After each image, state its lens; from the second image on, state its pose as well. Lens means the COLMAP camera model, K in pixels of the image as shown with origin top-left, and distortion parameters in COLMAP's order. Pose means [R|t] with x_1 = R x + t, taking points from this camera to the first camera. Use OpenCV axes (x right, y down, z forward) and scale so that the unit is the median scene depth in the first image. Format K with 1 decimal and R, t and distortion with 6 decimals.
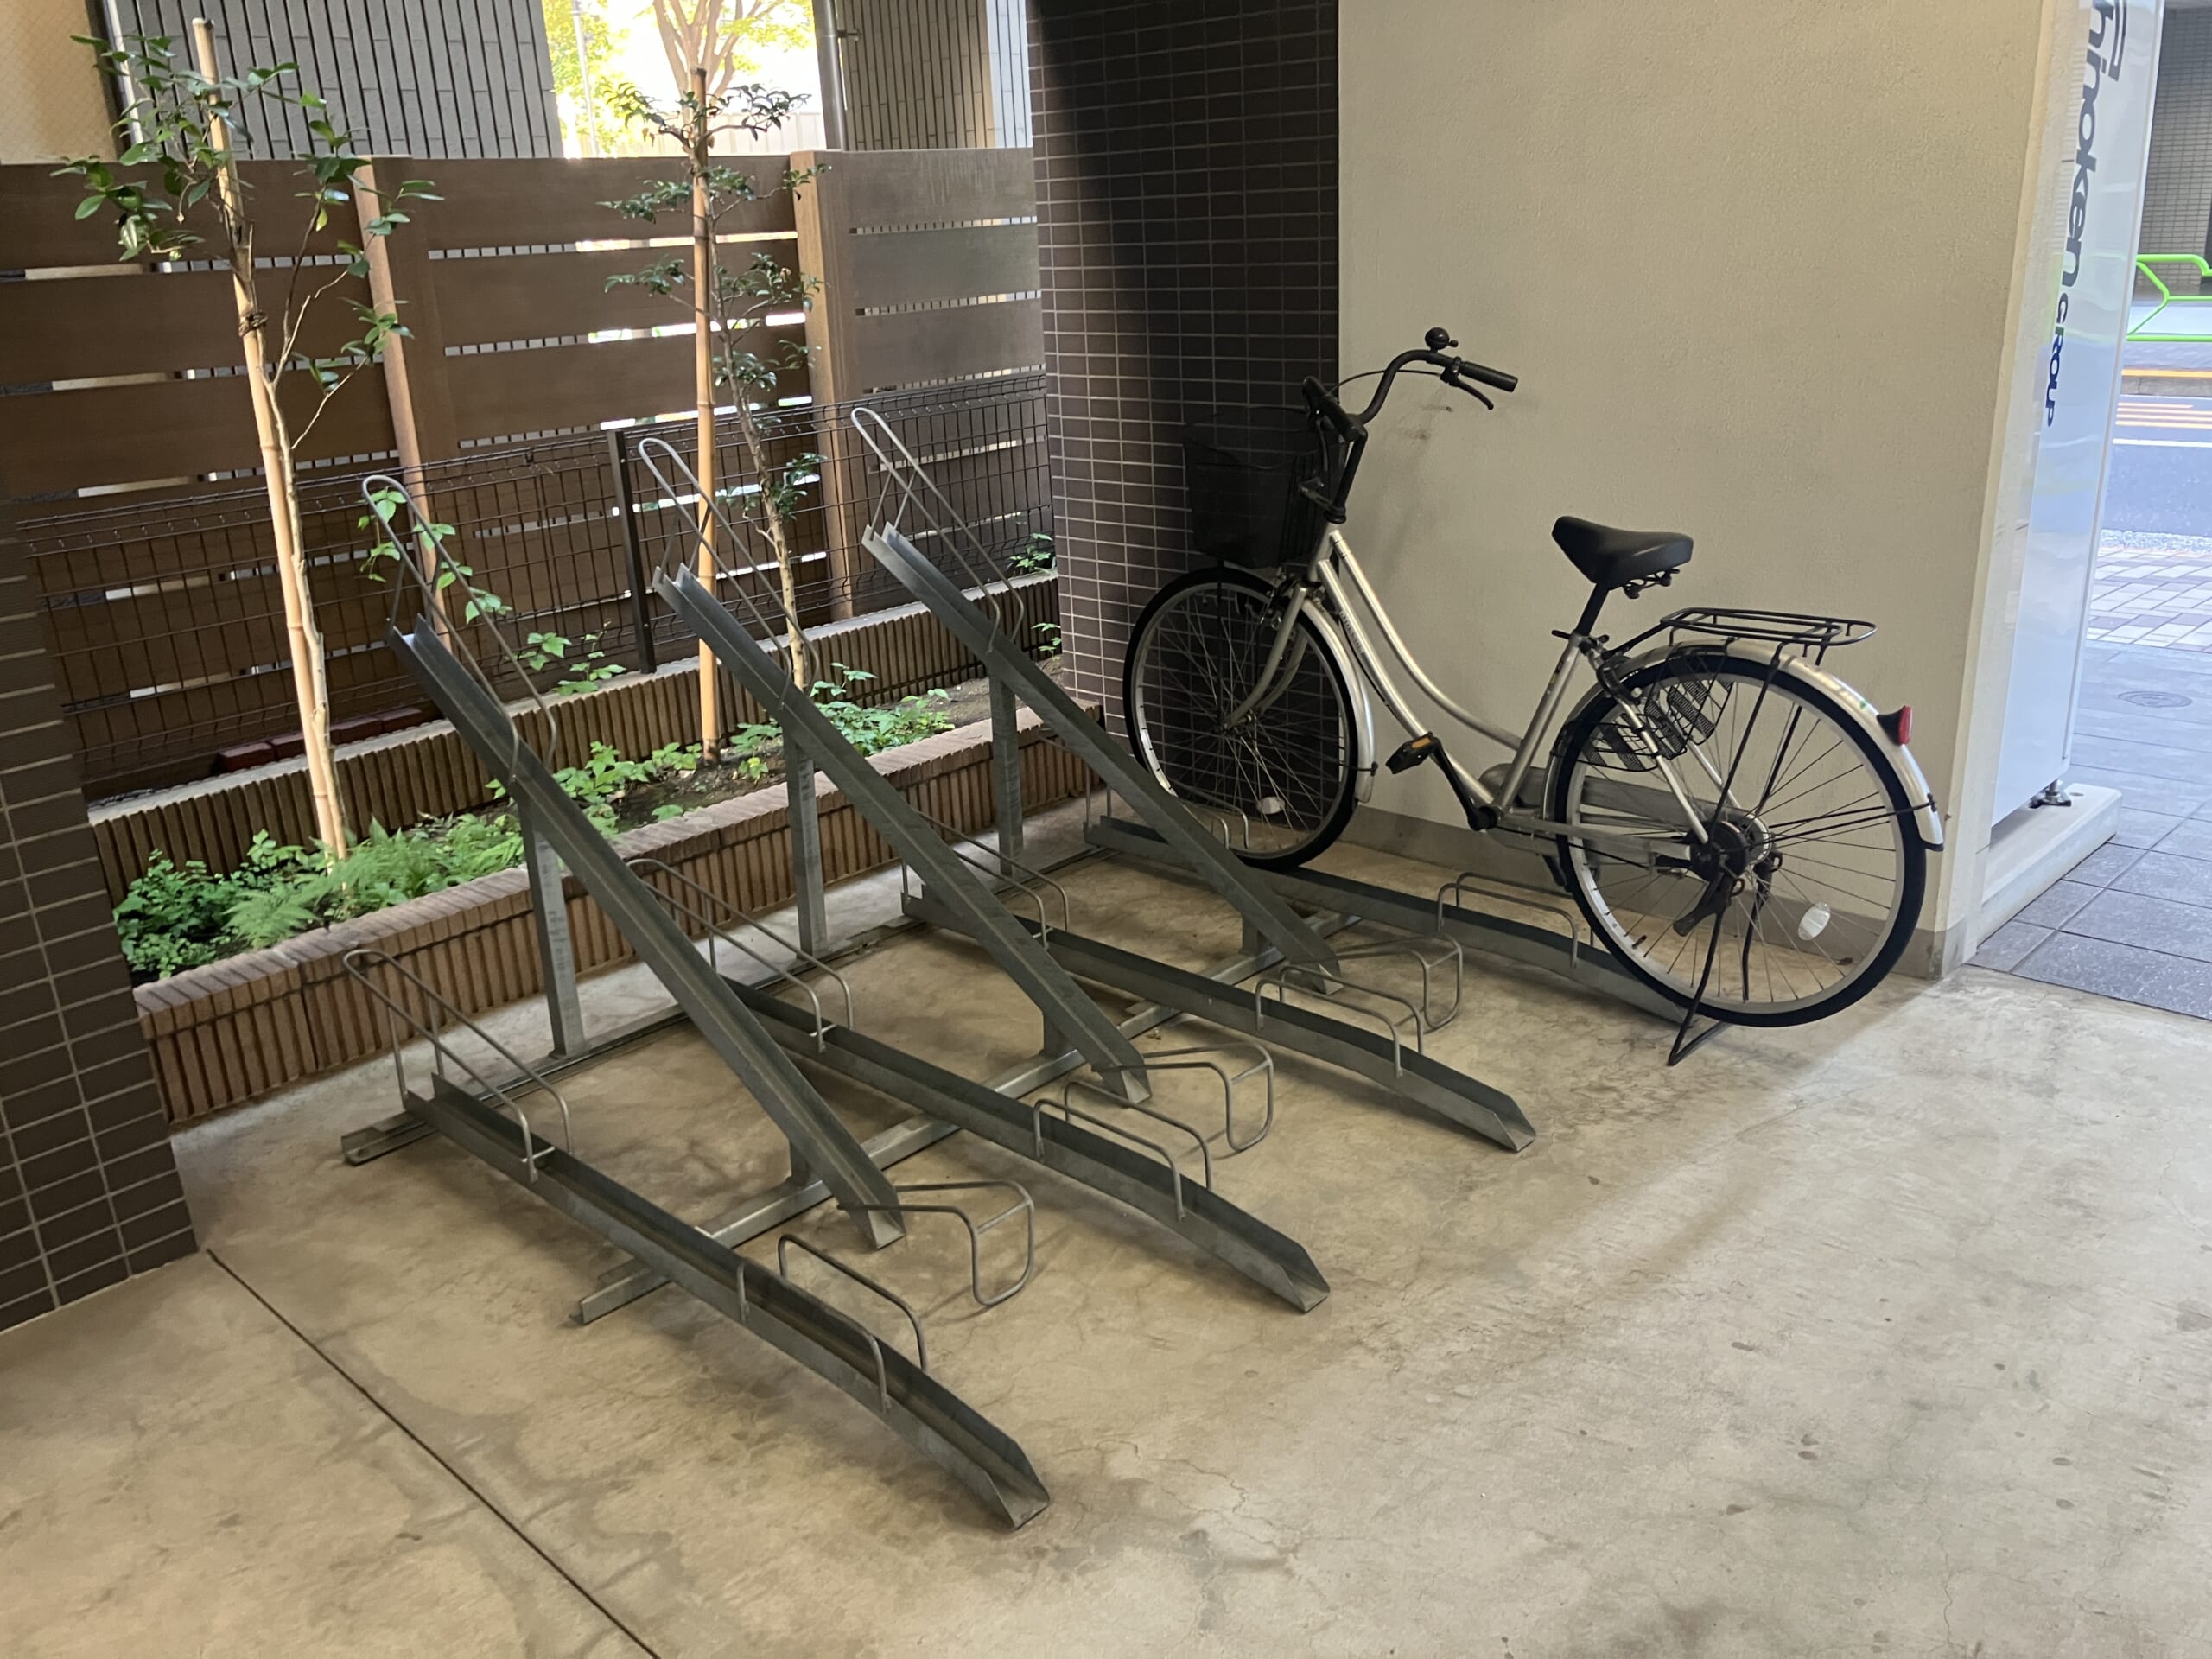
lens RADIAL K [[1801.8, 0, 1106.0], [0, 1801.8, 829.5], [0, 0, 1]] dist [0.004838, -0.011707]
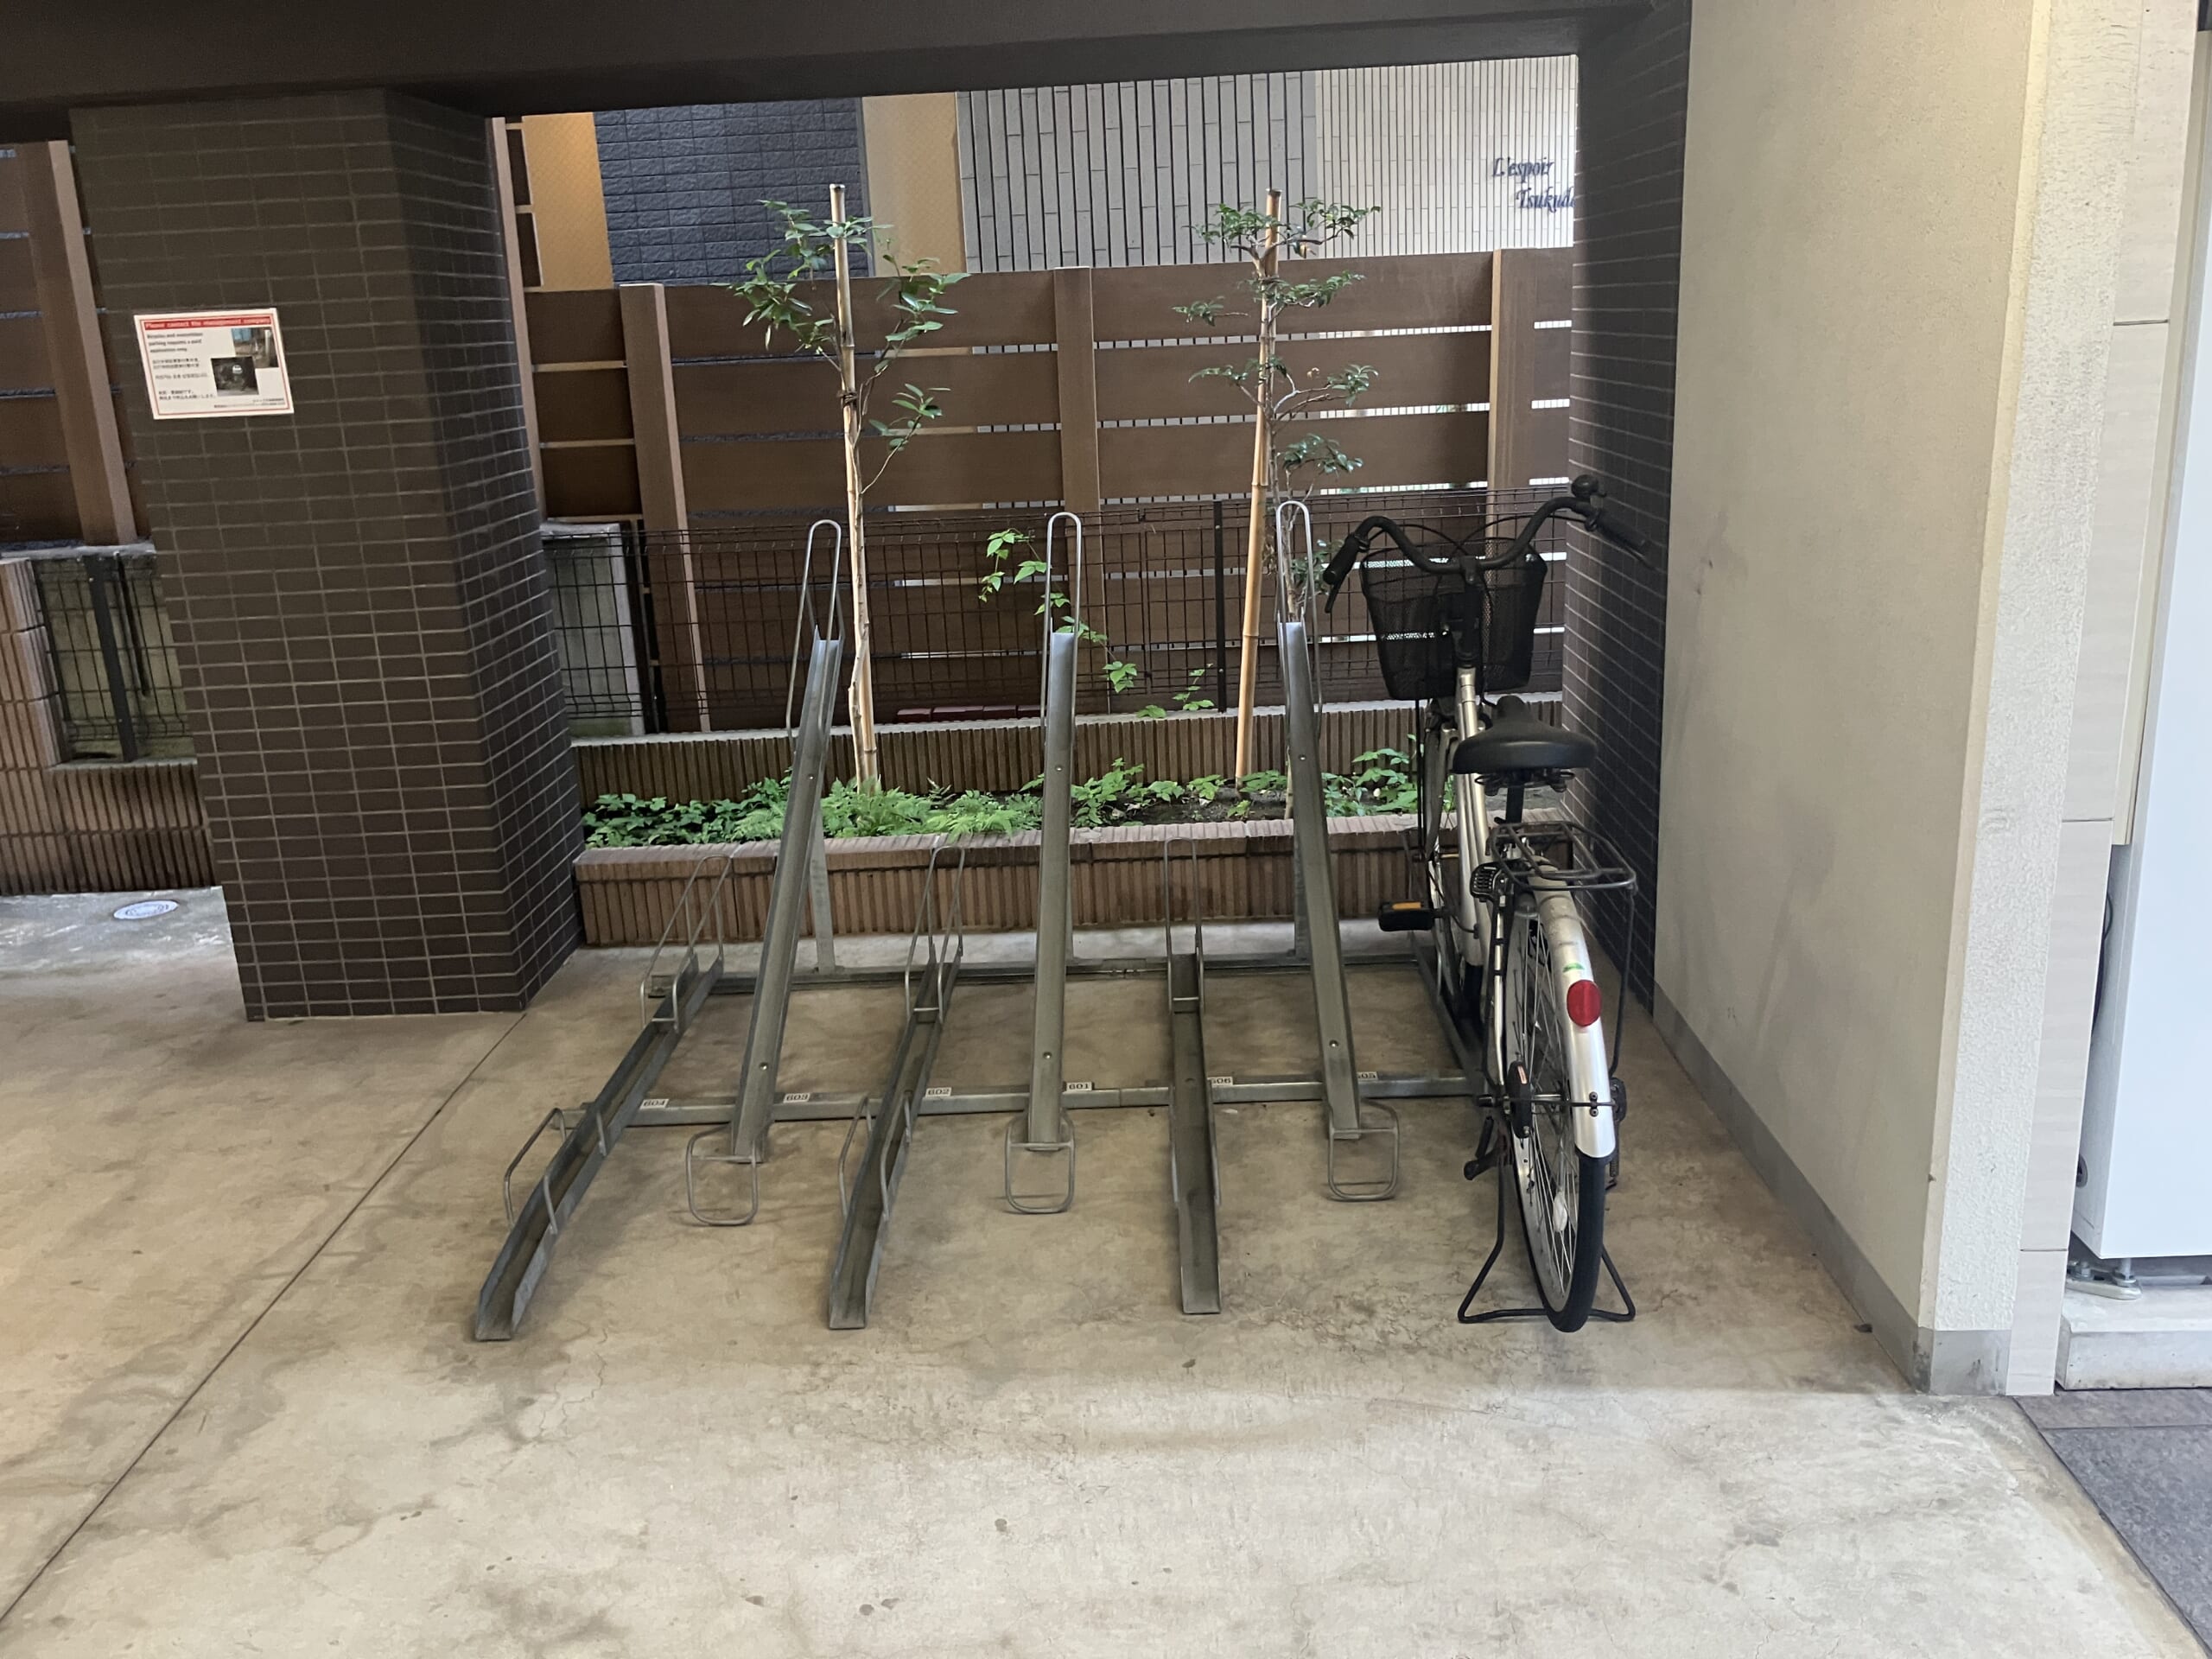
lens RADIAL K [[1801.8, 0, 1106.0], [0, 1801.8, 829.5], [0, 0, 1]] dist [0.004838, -0.011707]
pose [[0.679427, 0.222326, -0.699250, 0.836078], [-0.231968, 0.969196, 0.082763, -0.149890], [0.696111, 0.105972, 0.710070, 0.247628]]
